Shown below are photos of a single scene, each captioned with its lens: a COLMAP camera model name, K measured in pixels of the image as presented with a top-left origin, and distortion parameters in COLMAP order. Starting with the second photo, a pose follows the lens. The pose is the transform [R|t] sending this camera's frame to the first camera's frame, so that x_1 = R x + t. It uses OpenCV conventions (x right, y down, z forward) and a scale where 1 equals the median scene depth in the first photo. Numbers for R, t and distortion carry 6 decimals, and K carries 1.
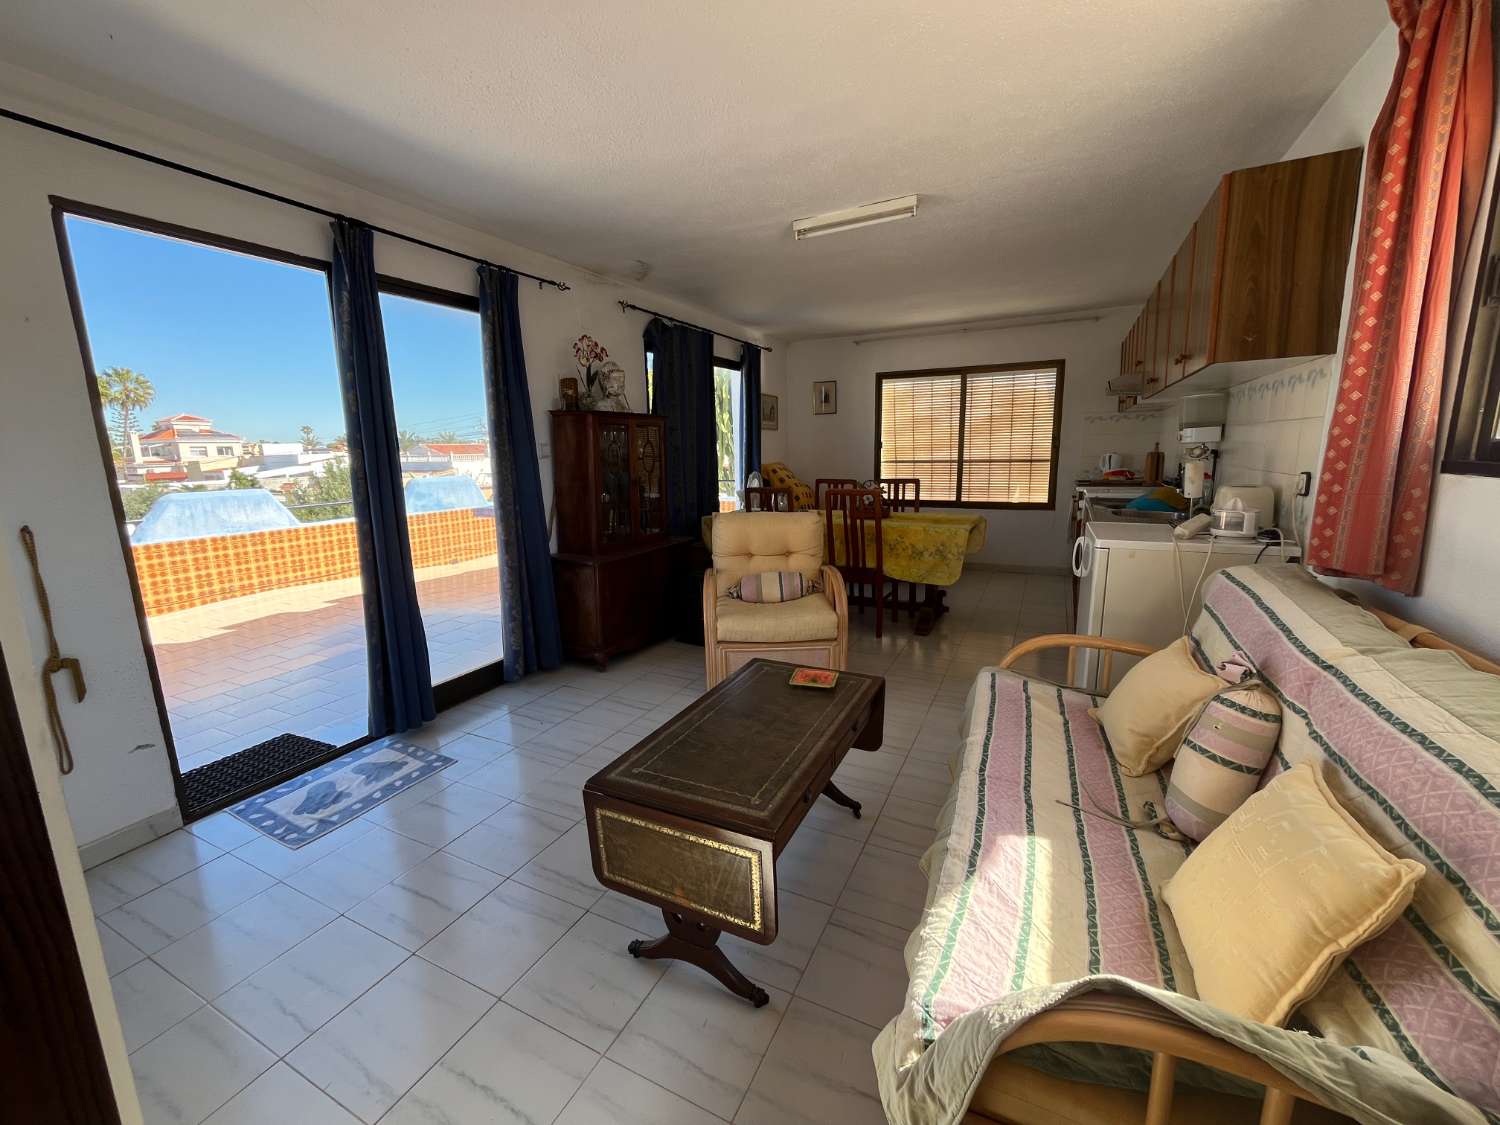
lens RADIAL K [[610.5, 0, 752.8], [0, 610.5, 564.5], [0, 0, 1]] dist [-0.002444, 0.000442]
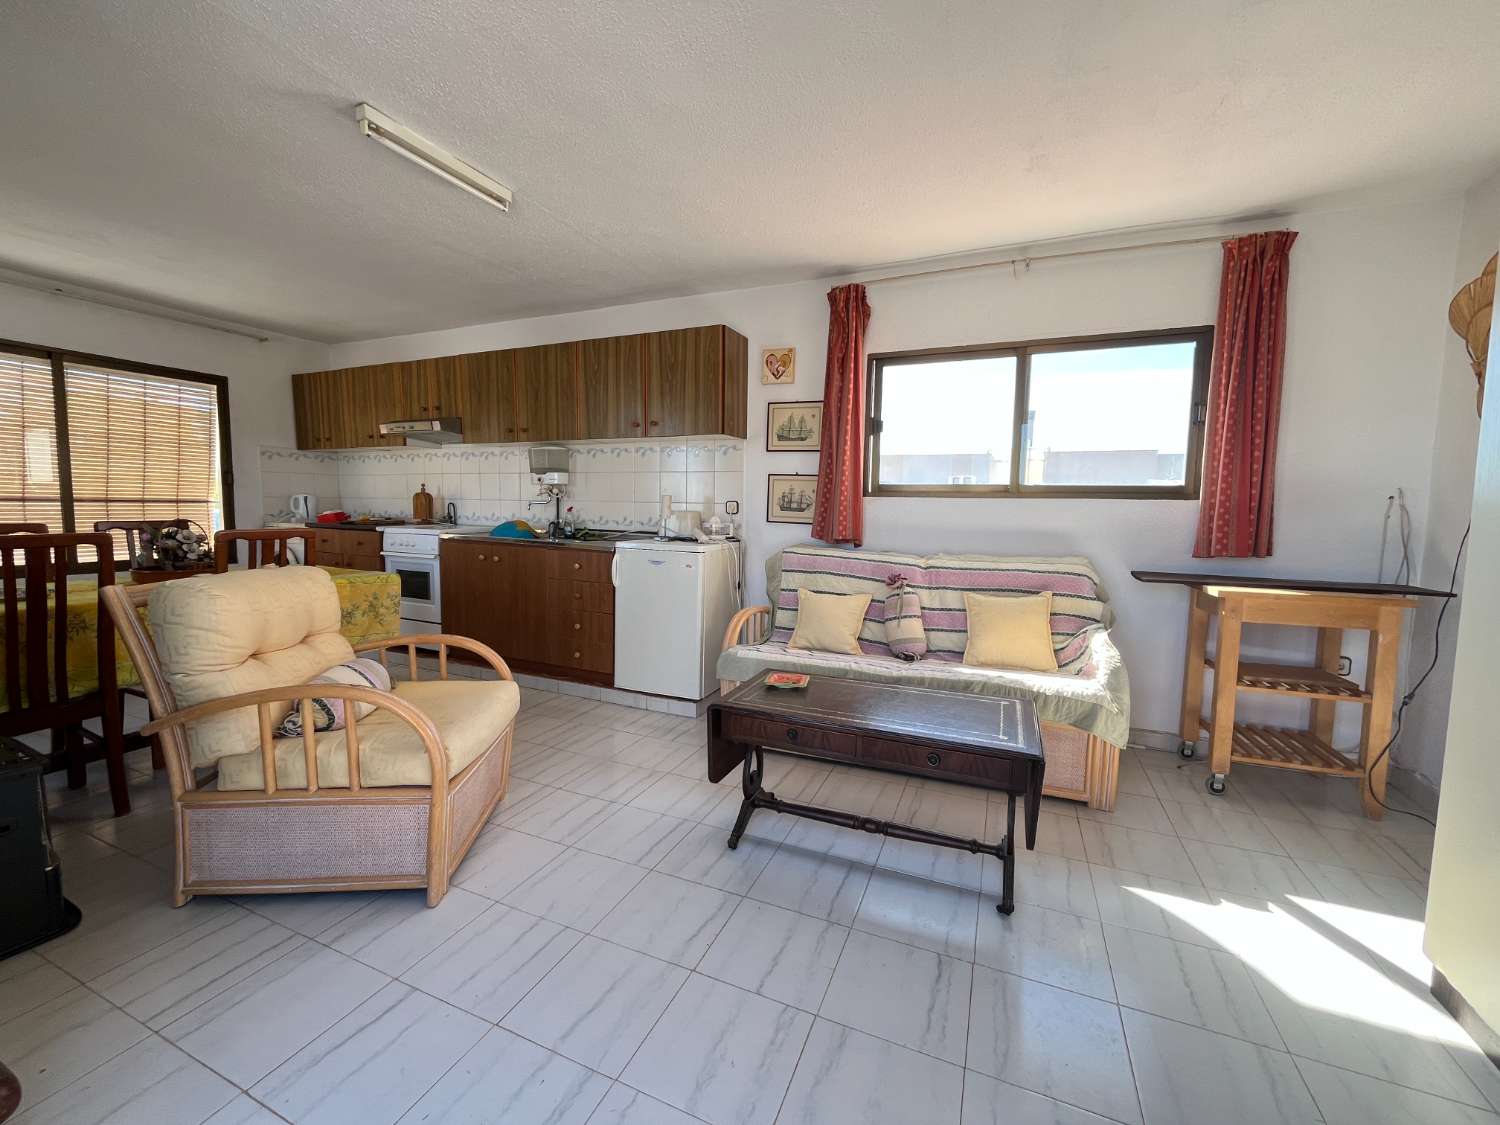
lens RADIAL K [[610.5, 0, 747.6], [0, 610.5, 559.0], [0, 0, 1]] dist [-0.002444, 0.000442]
pose [[-0.045142, -0.067653, 0.996687, -0.367056], [0.175165, 0.981711, 0.074570, -0.042324], [-0.983504, 0.177951, -0.032466, 0.421462]]
